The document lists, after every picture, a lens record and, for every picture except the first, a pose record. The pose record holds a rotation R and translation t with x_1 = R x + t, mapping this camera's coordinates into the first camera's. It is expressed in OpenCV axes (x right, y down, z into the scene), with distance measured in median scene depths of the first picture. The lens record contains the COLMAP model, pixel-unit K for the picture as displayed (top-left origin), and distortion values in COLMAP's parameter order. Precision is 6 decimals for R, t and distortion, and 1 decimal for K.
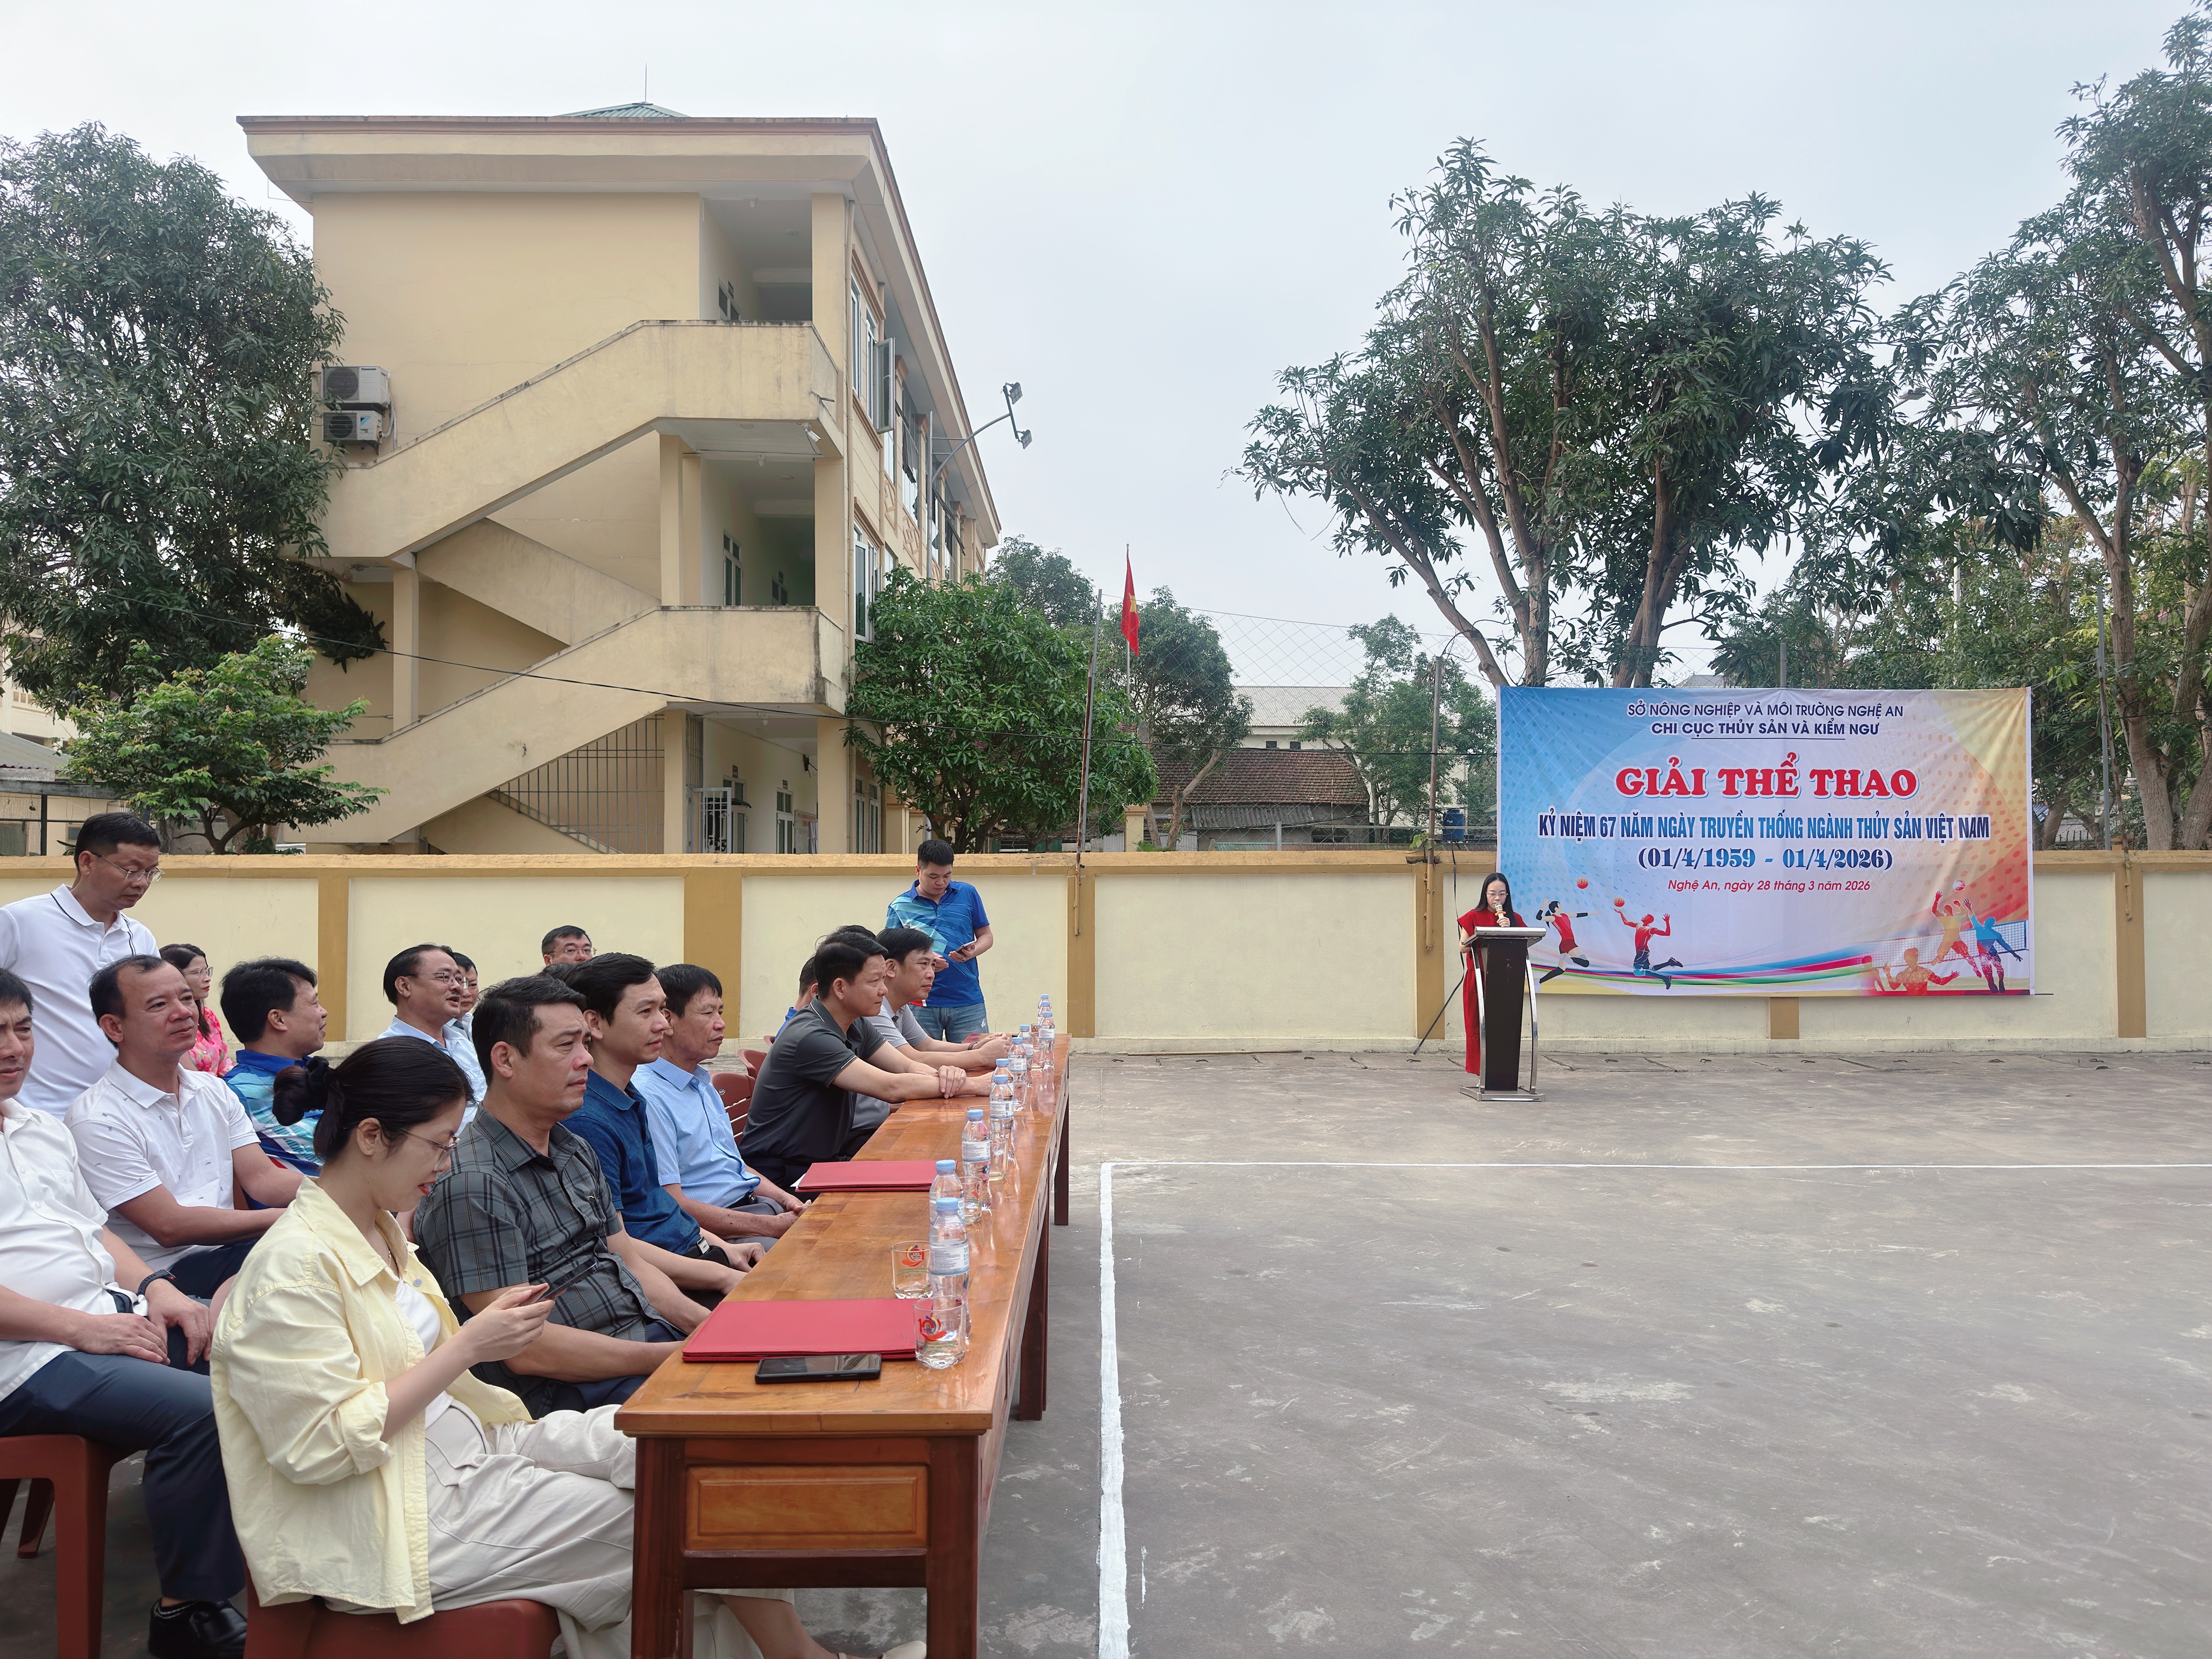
lens RADIAL K [[1541.7, 0, 1120.3], [0, 1541.7, 854.5], [0, 0, 1]] dist [0.064532, -0.083803]
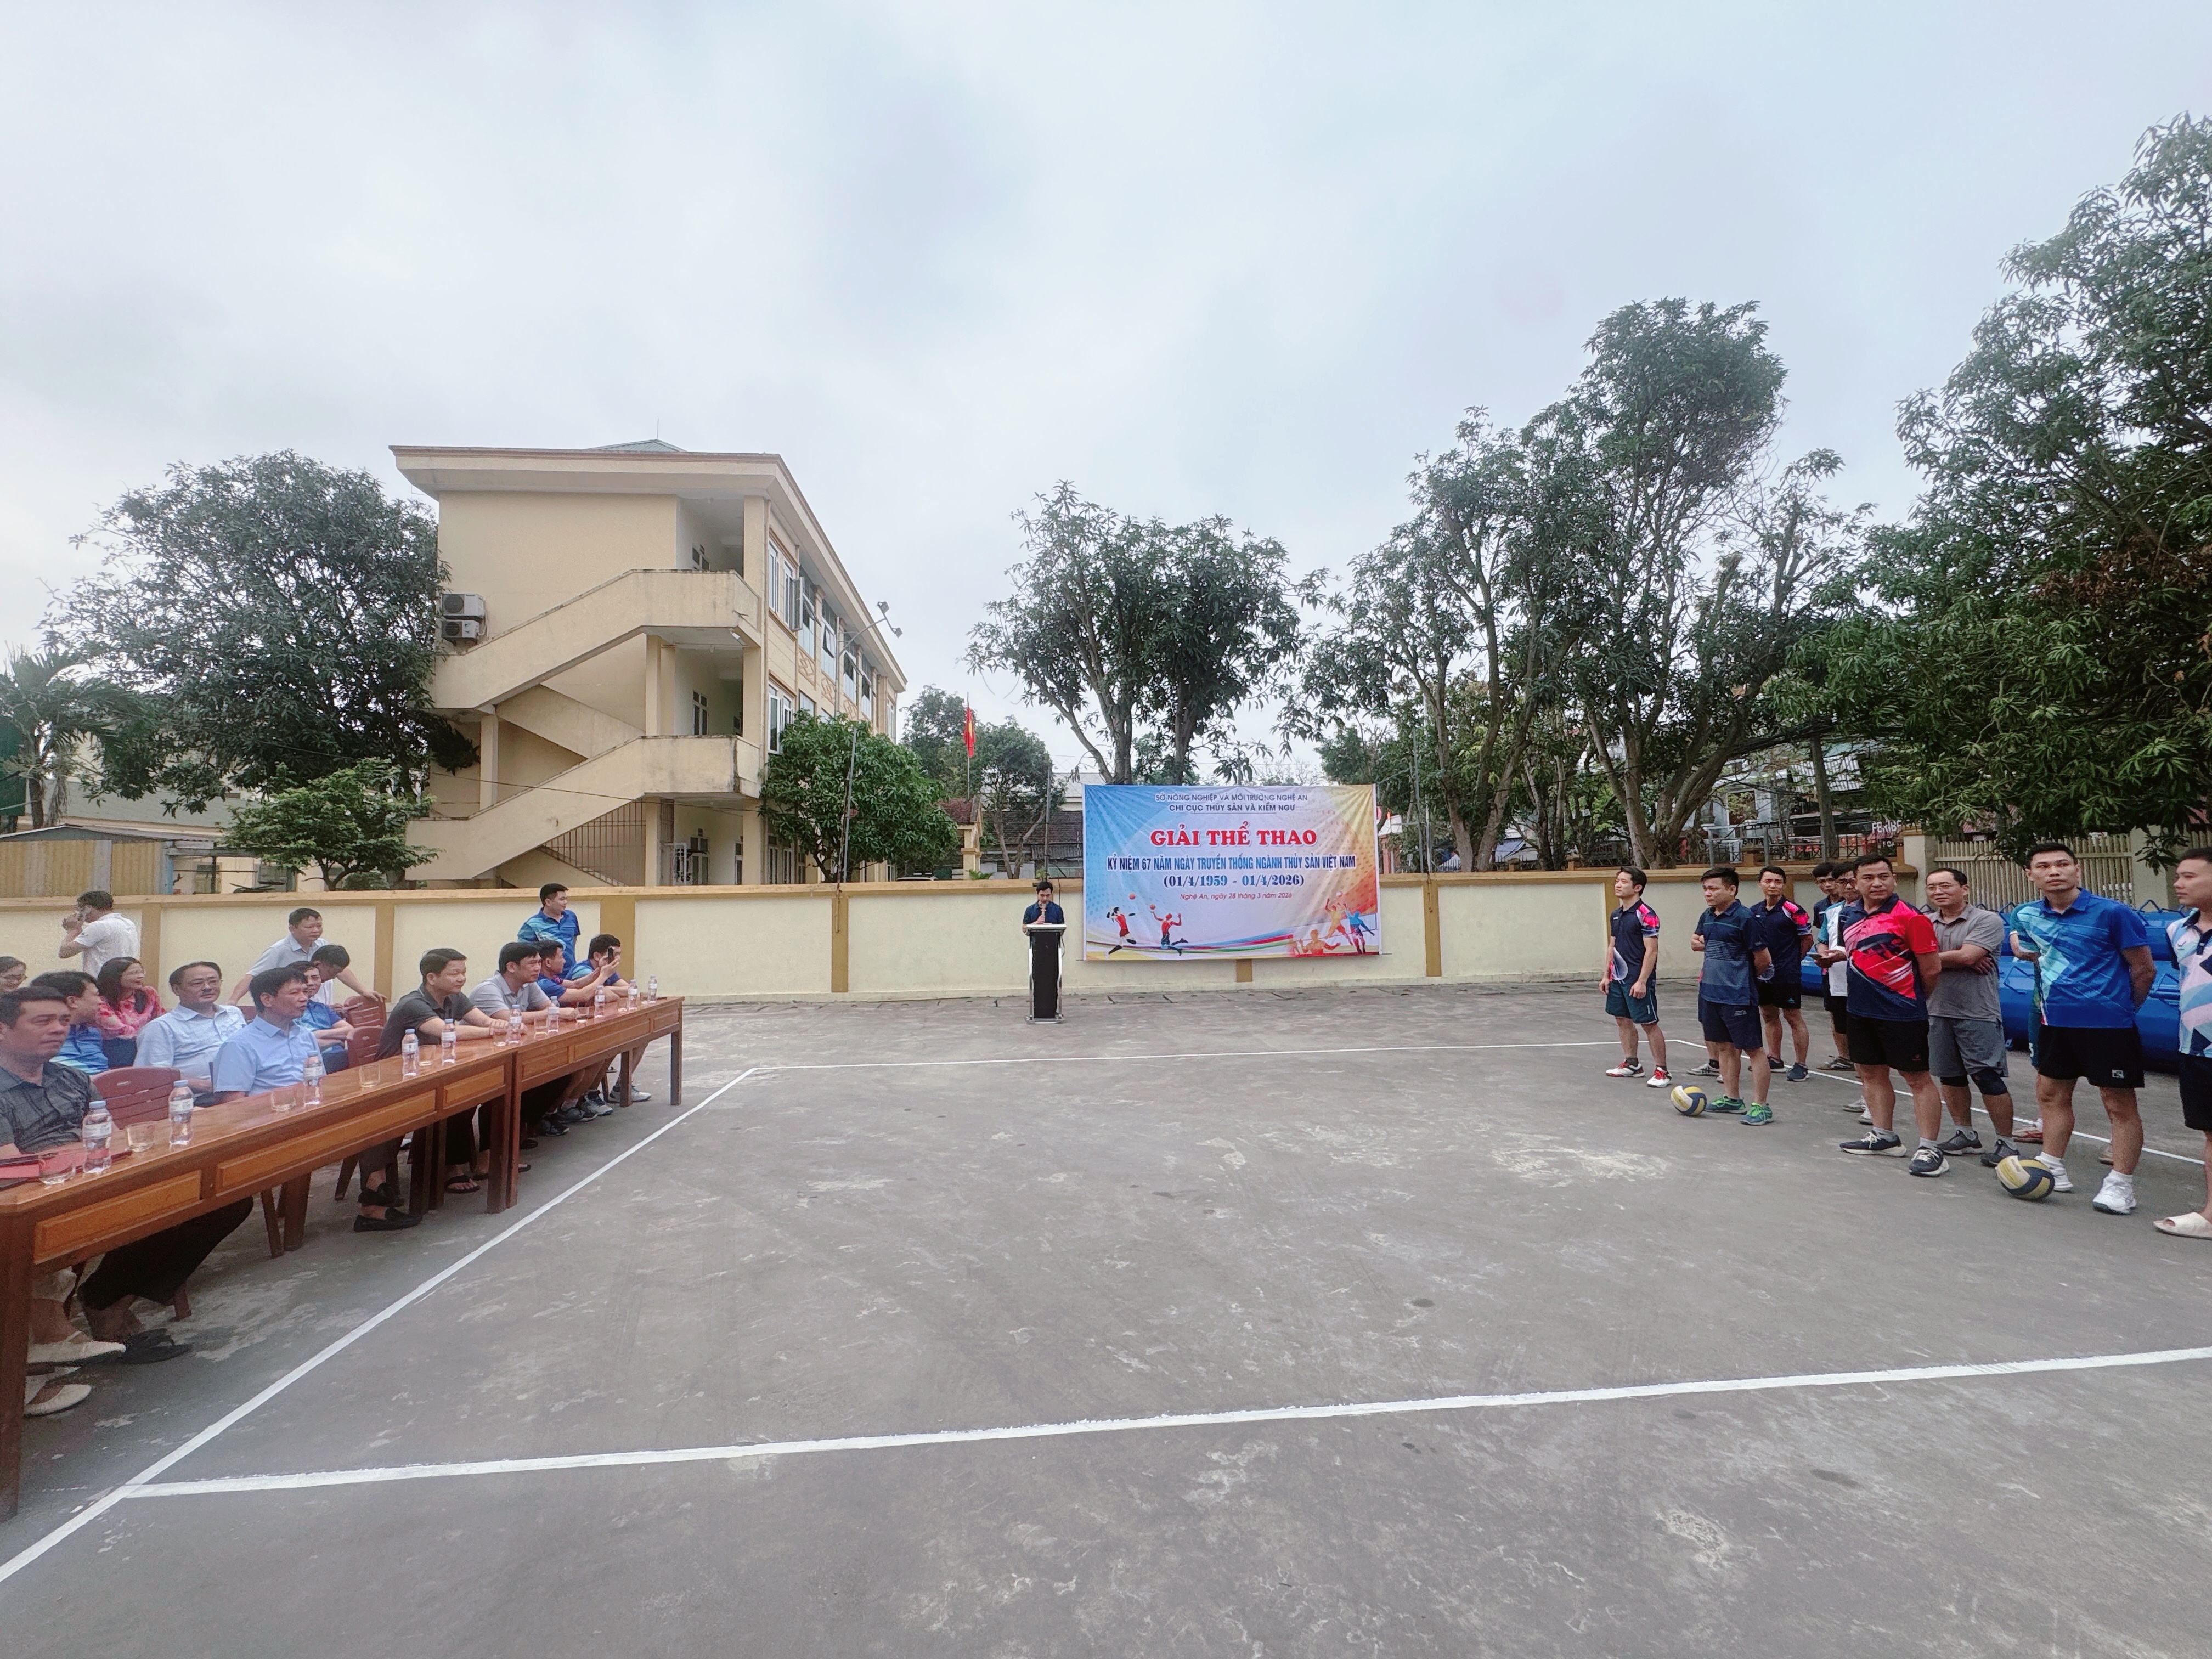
lens RADIAL K [[936.8, 0, 1106.0], [0, 936.8, 829.5], [0, 0, 1]] dist [-0.024417, 0.019330]
pose [[0.996936, -0.010368, 0.077528, 0.186394], [0.013865, 0.998904, -0.044698, -0.010032], [-0.076980, 0.045636, 0.995988, -0.056038]]
